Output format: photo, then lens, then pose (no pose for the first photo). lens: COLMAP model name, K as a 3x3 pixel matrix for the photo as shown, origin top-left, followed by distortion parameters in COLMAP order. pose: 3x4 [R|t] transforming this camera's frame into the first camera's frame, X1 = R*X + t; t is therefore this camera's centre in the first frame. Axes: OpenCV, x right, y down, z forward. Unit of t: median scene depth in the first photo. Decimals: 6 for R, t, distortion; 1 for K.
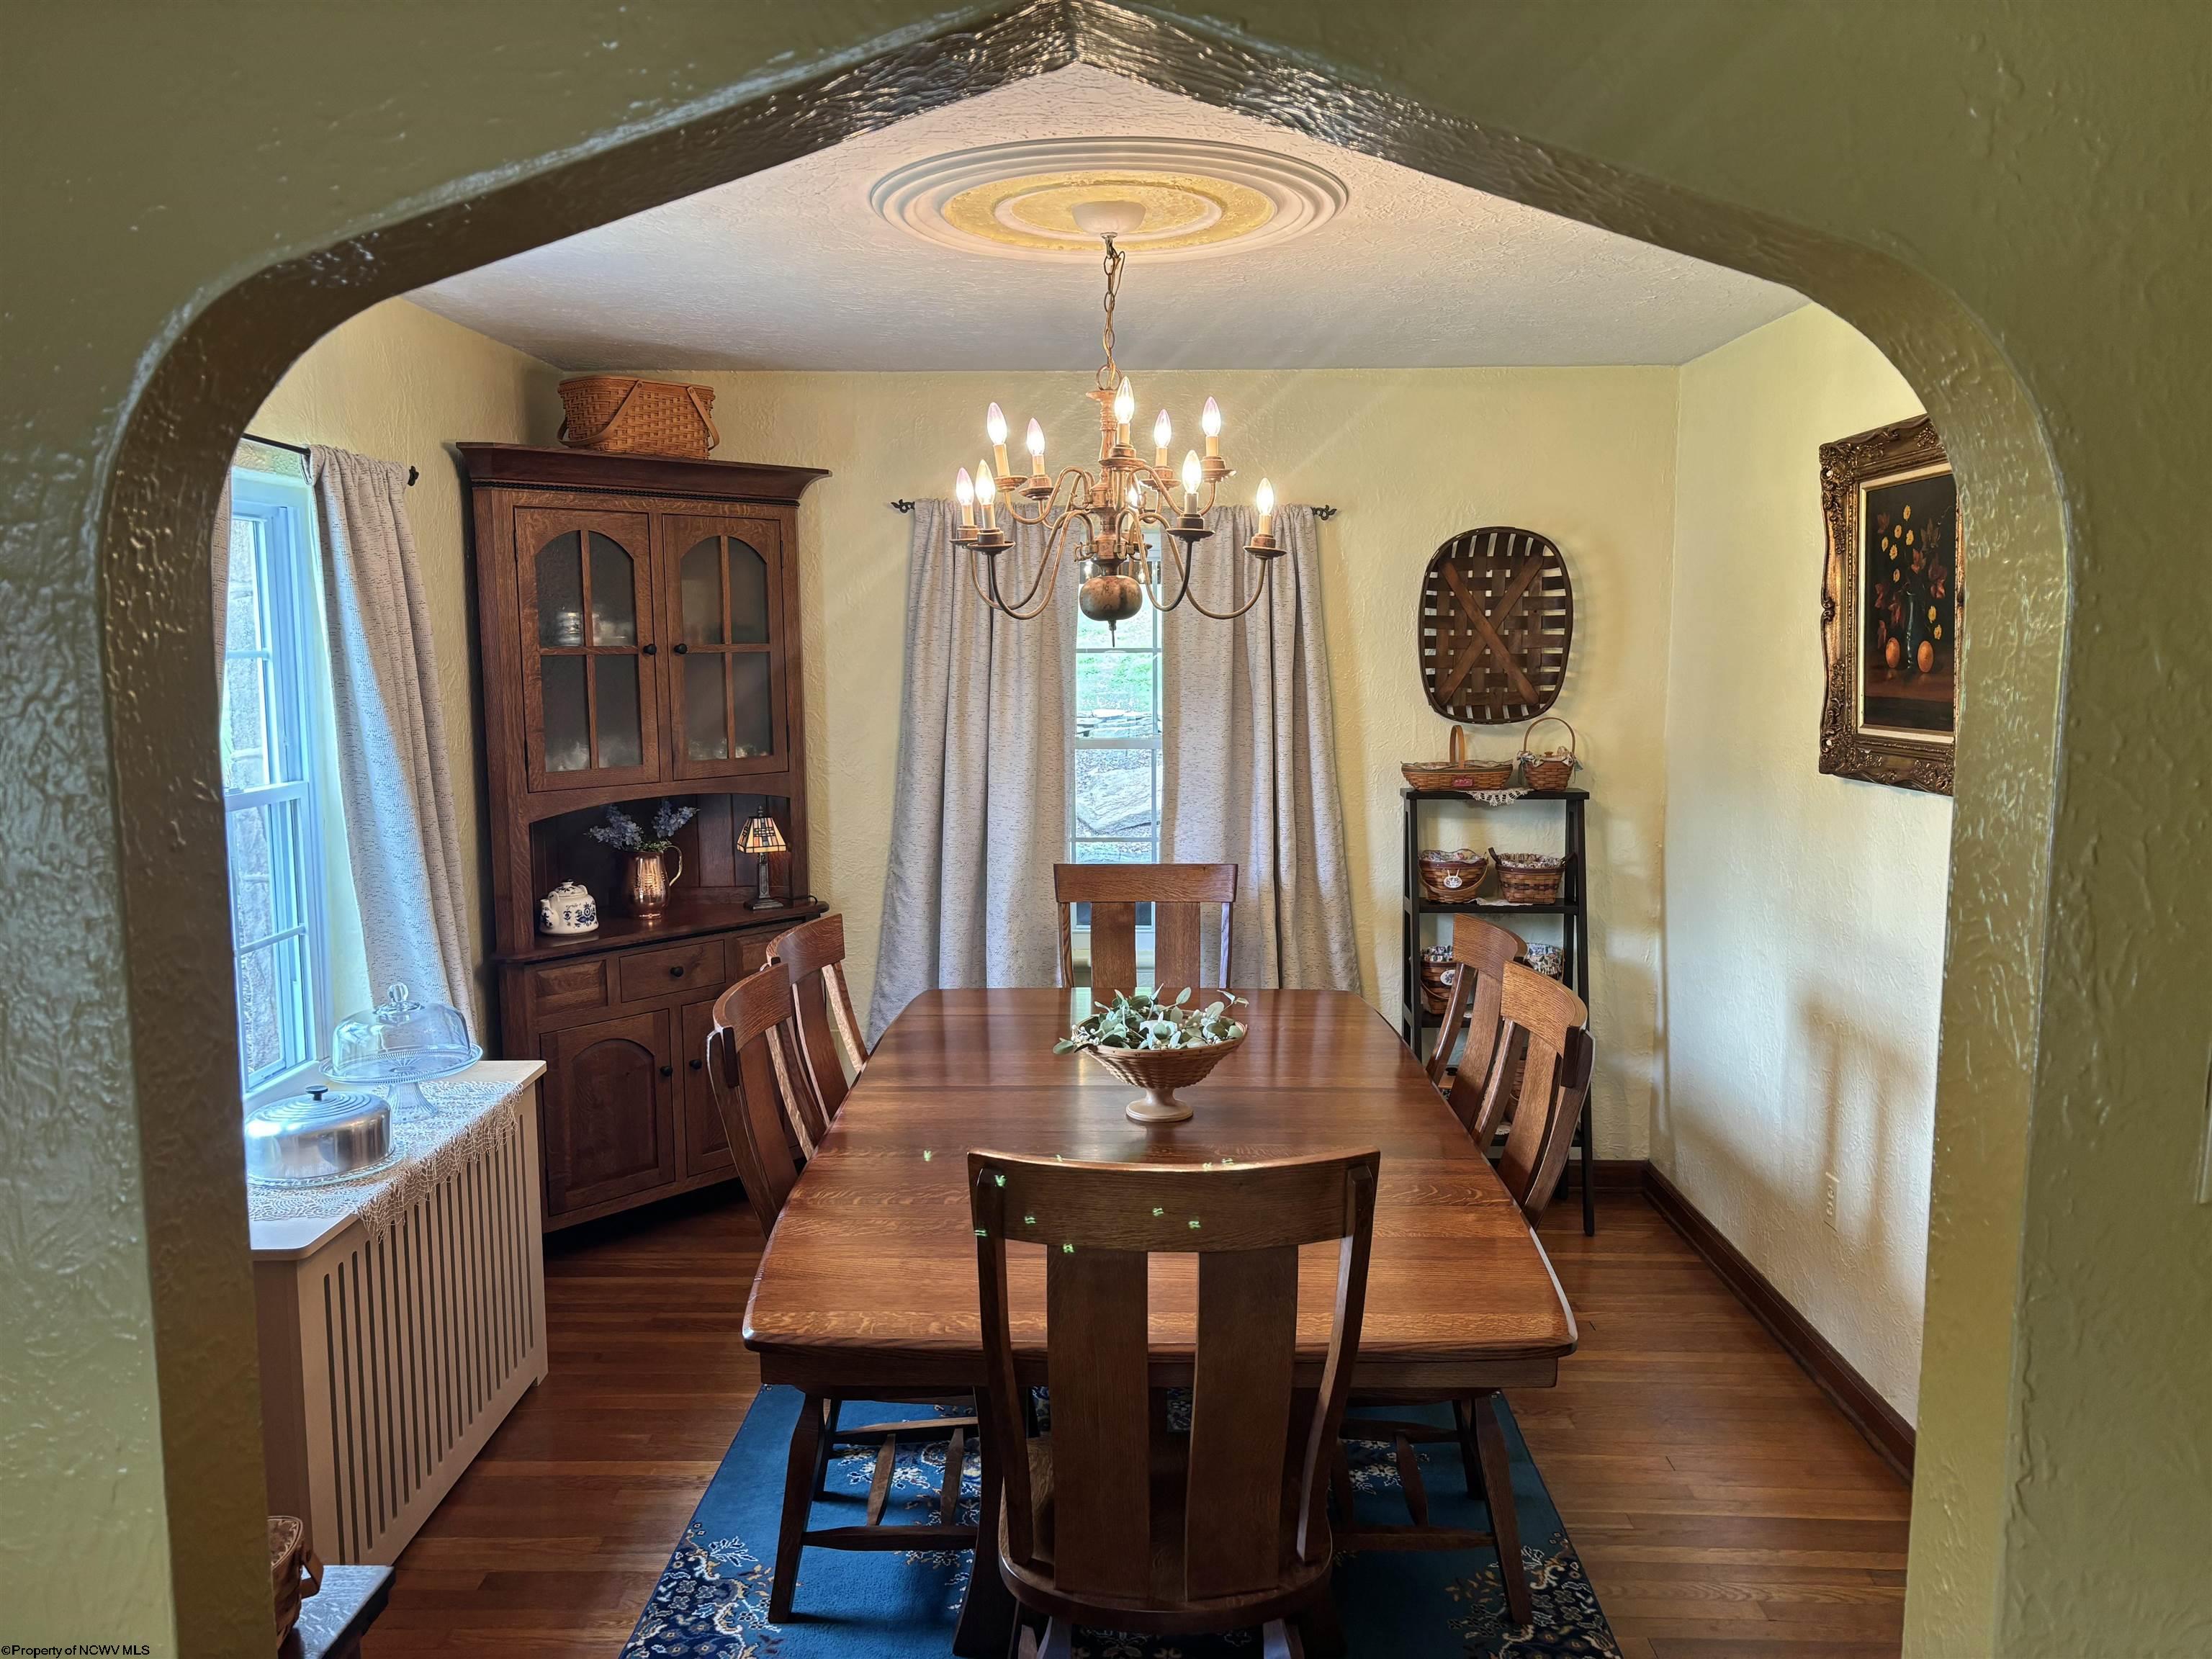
lens RADIAL K [[1661.3, 0, 1106.0], [0, 1661.3, 829.5], [0, 0, 1]] dist [0.005437, -0.002434]
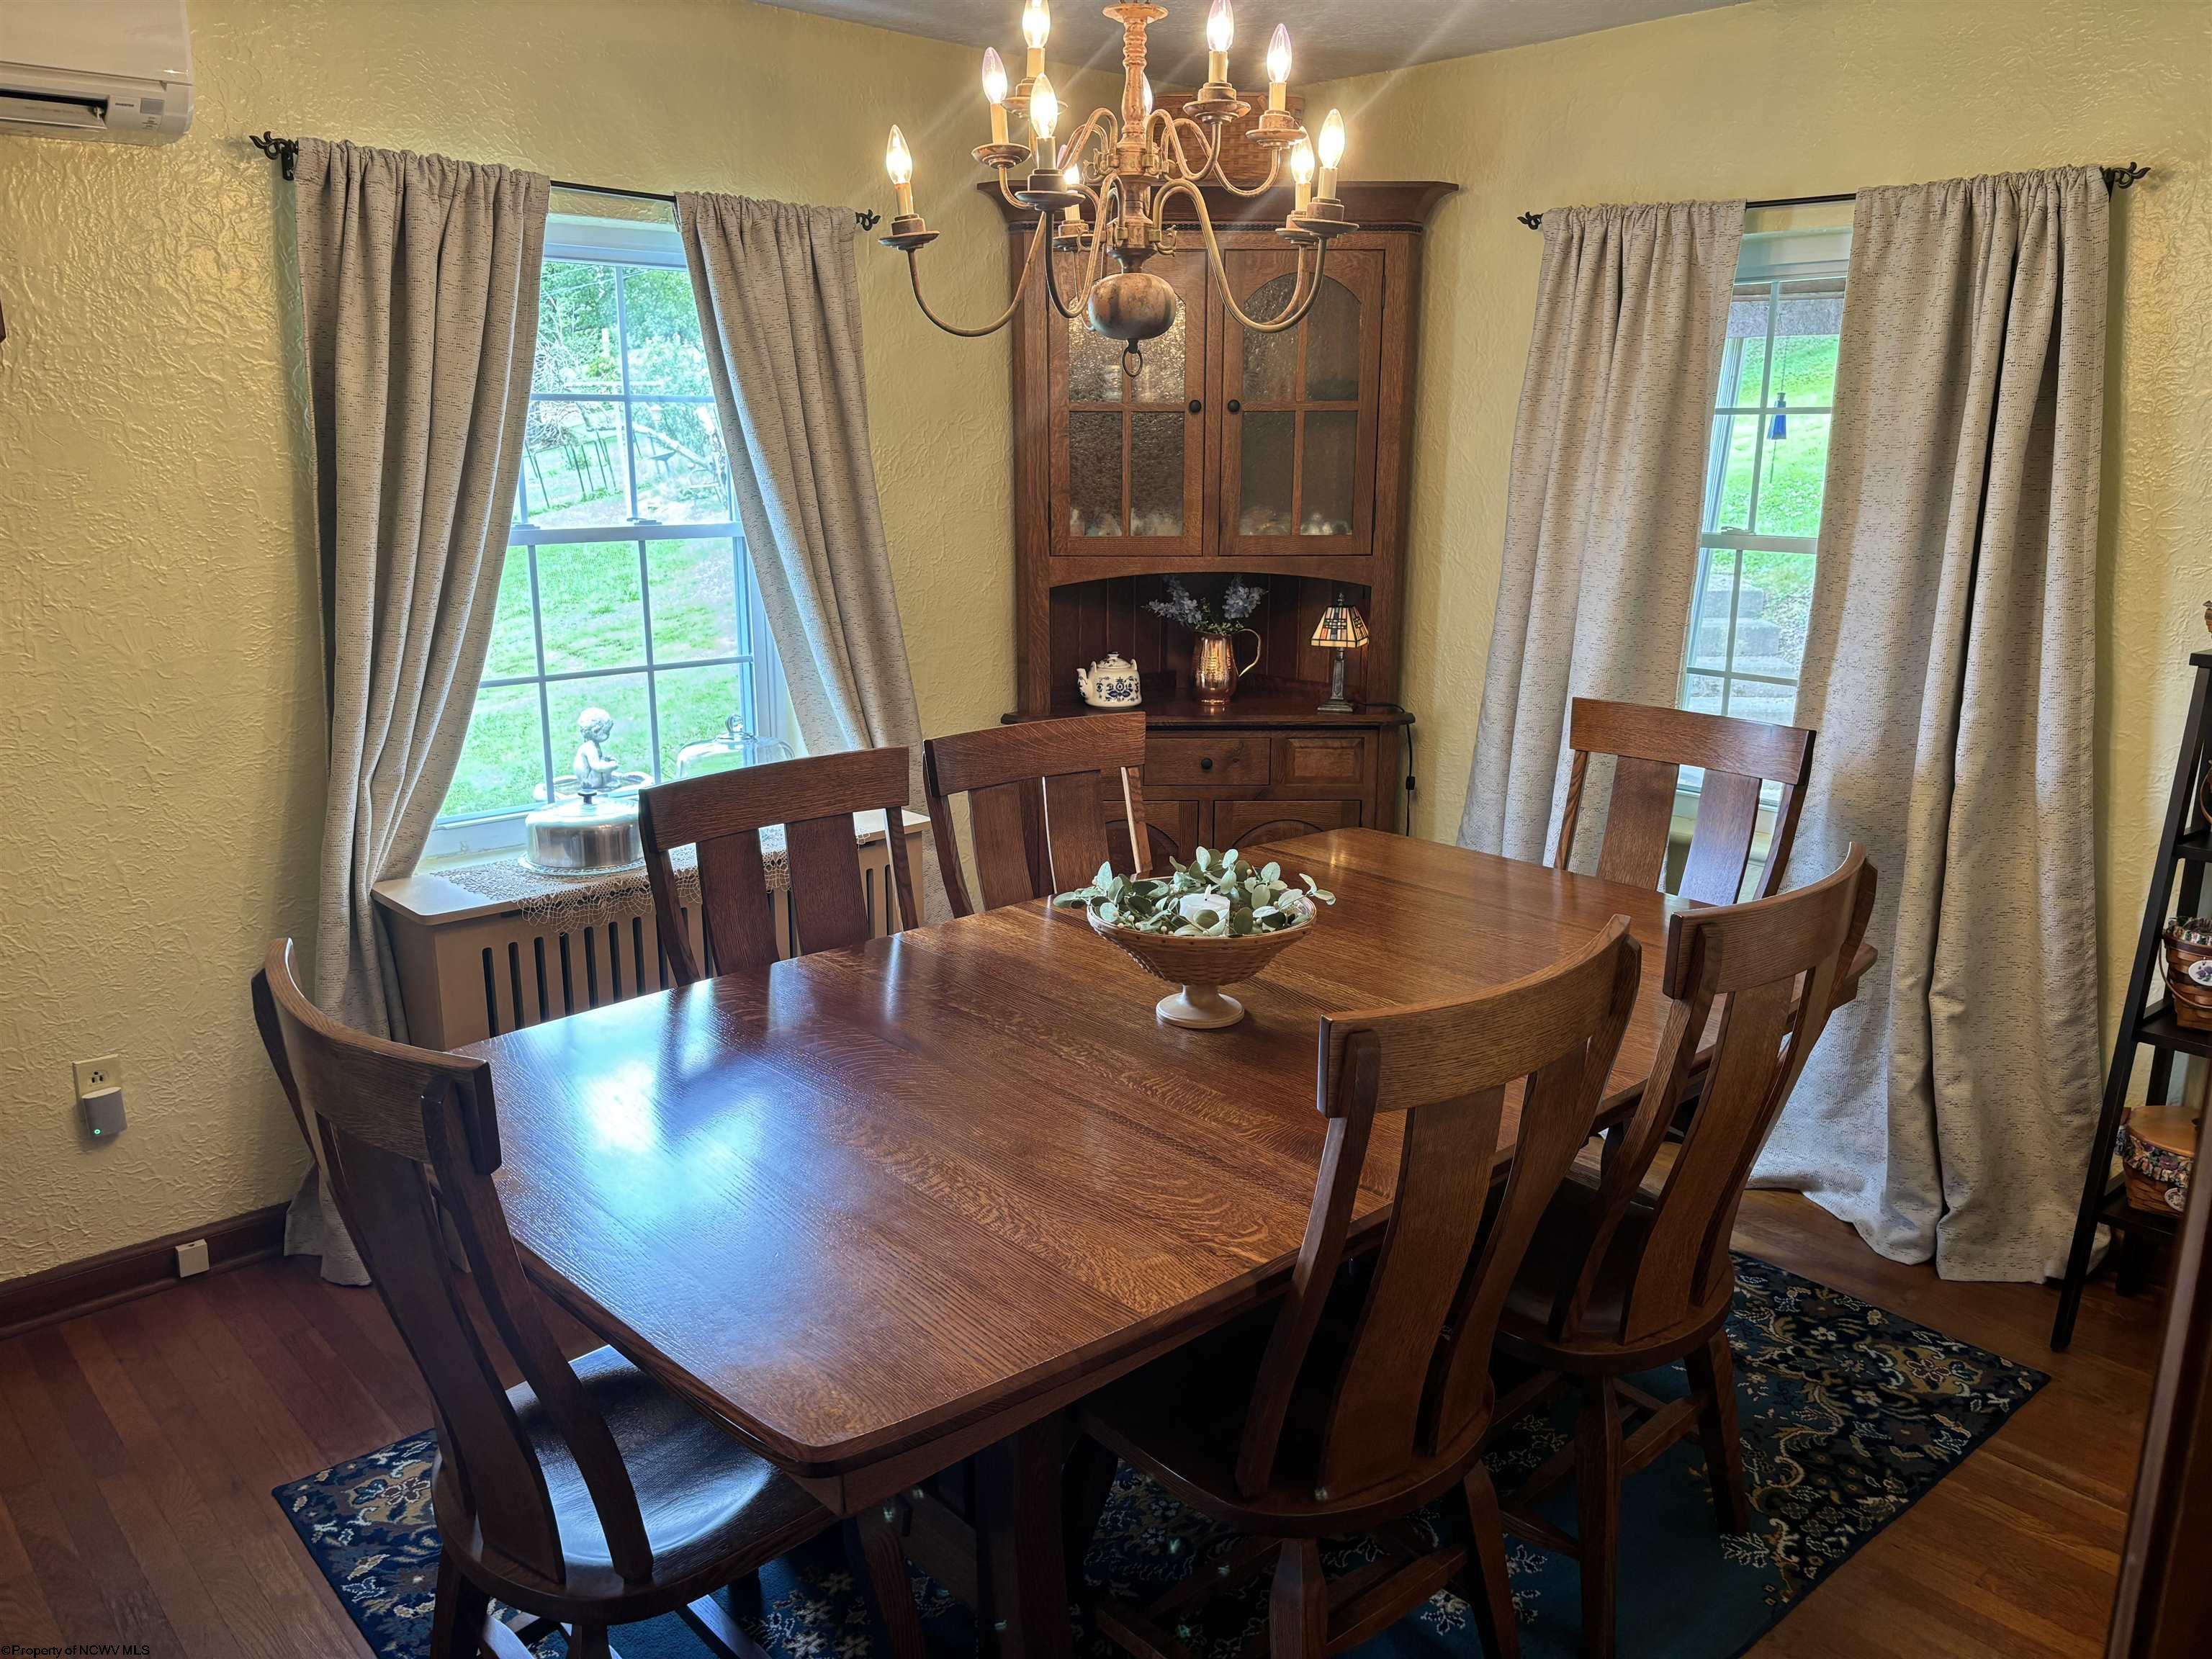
lens RADIAL K [[1668.4, 0, 1106.0], [0, 1668.4, 829.5], [0, 0, 1]] dist [0.071517, -0.096106]
pose [[0.682088, 0.178831, -0.709067, 0.369132], [-0.093923, 0.983030, 0.157577, -0.020023], [0.725214, -0.040884, 0.687309, 0.313656]]
